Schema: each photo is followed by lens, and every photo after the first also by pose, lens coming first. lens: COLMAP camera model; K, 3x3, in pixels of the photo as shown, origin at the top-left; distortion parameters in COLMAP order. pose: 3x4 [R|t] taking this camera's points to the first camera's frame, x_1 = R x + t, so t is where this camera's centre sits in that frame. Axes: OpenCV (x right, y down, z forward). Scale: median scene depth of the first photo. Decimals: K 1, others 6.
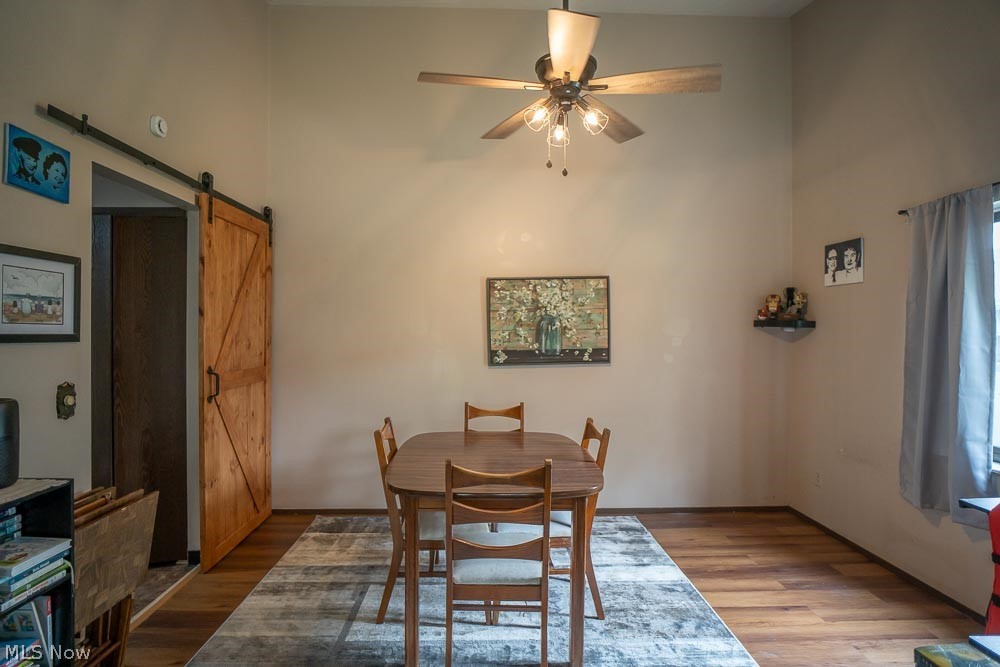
lens RADIAL K [[520.6, 0, 505.2], [0, 520.6, 336.8], [0, 0, 1]] dist [-0.046180, 0.008443]
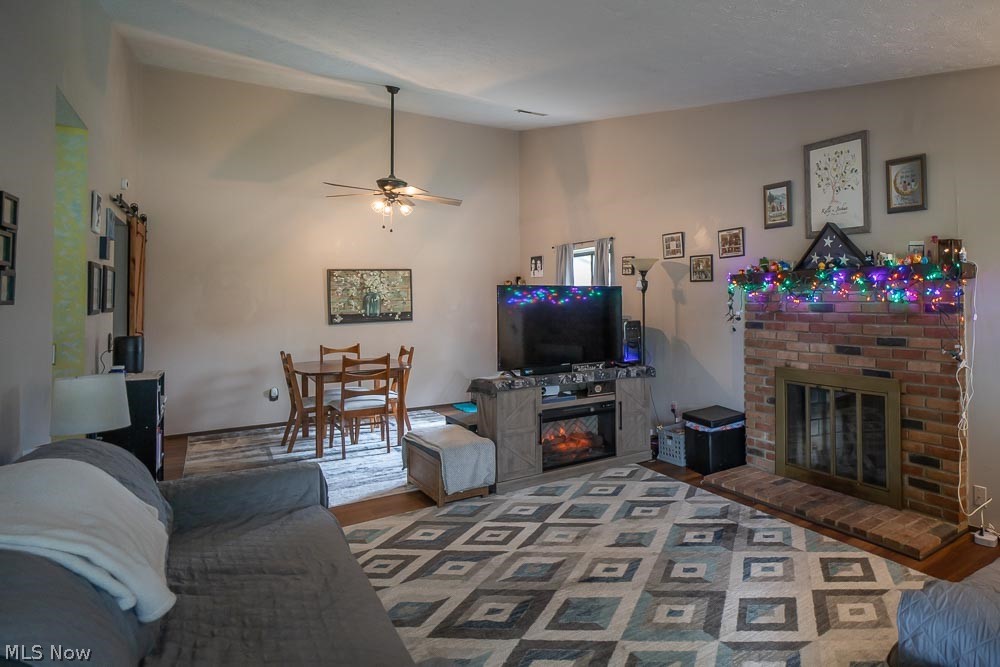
lens RADIAL K [[558.6, 0, 689.3], [0, 558.6, 285.8], [0, 0, 1]] dist [-0.032582, 0.004289]
pose [[0.783376, 0.003385, 0.621538, -0.251183], [0.018294, 0.999426, -0.028500, 0.006402], [-0.621278, 0.033697, 0.782865, -1.148989]]
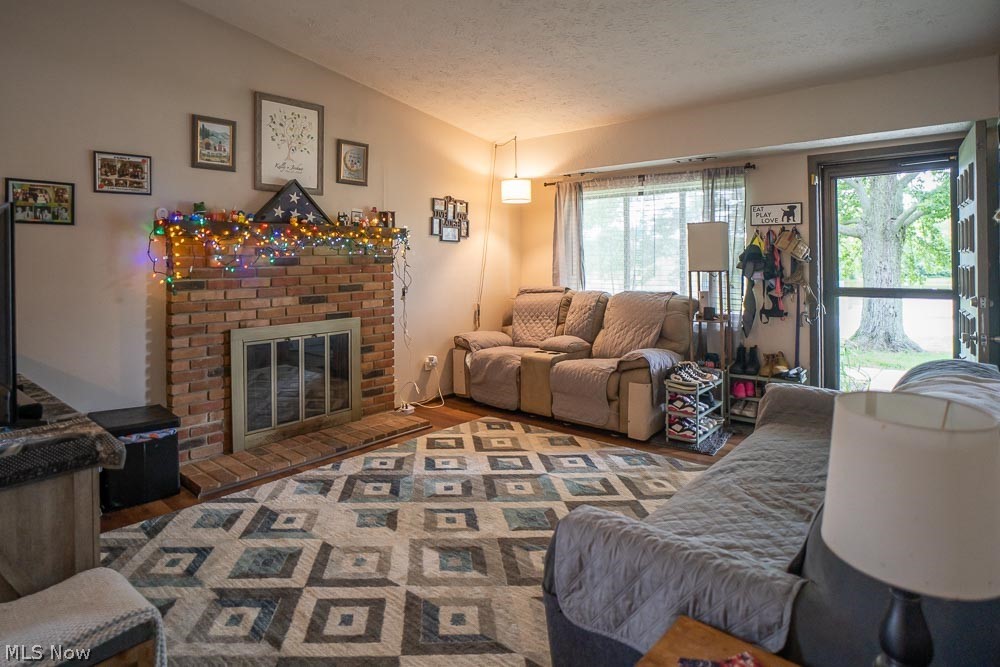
lens RADIAL K [[572.5, 0, 486.3], [0, 572.5, 248.7], [0, 0, 1]] dist [-0.030301, 0.012473]
pose [[-0.713140, 0.014110, 0.700880, -0.462968], [0.015046, 0.999875, -0.004820, 0.009044], [-0.700860, 0.007108, -0.713263, 0.165493]]
